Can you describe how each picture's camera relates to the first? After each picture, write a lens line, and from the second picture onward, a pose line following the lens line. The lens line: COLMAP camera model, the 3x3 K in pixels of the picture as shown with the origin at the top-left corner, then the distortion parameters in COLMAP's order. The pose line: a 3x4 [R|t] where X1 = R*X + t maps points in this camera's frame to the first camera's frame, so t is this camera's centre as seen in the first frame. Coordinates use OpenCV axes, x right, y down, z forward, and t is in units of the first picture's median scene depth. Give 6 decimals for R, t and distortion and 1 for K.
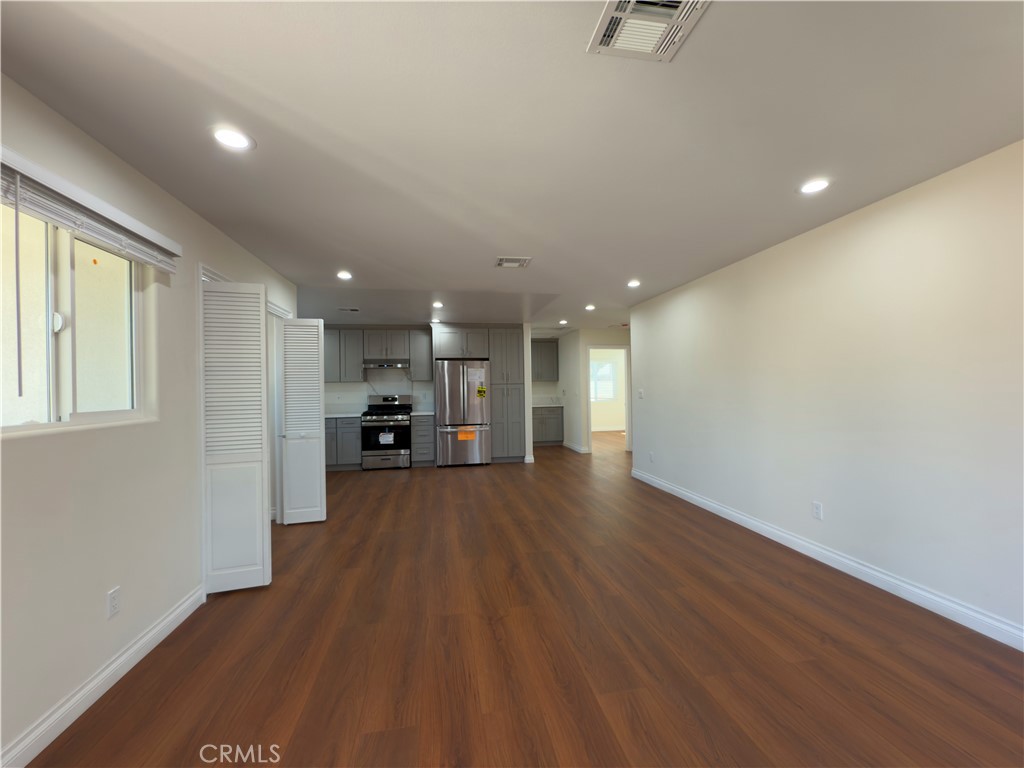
lens RADIAL K [[408.9, 0, 513.5], [0, 408.9, 383.6], [0, 0, 1]] dist [0.000266, -0.000275]
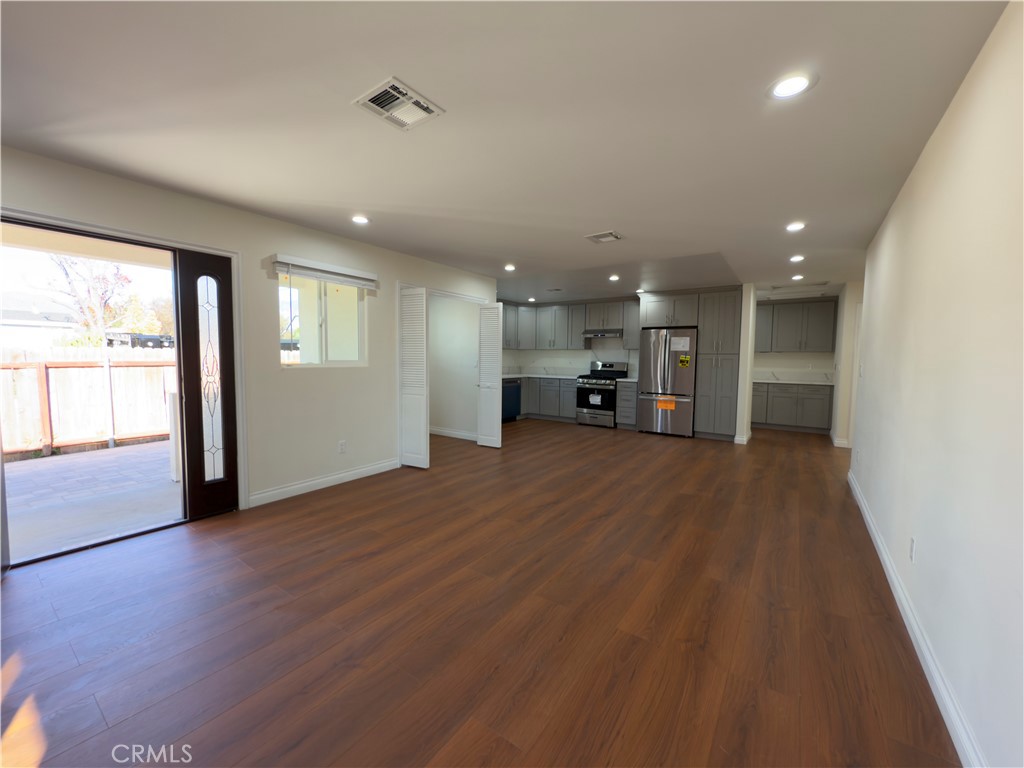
lens RADIAL K [[408.9, 0, 511.1], [0, 408.9, 385.4], [0, 0, 1]] dist [0.000266, -0.000275]
pose [[0.697638, 0.075452, -0.712466, 0.332556], [-0.017652, 0.995947, 0.088189, -0.001772], [0.716233, -0.048947, 0.696143, 0.036616]]
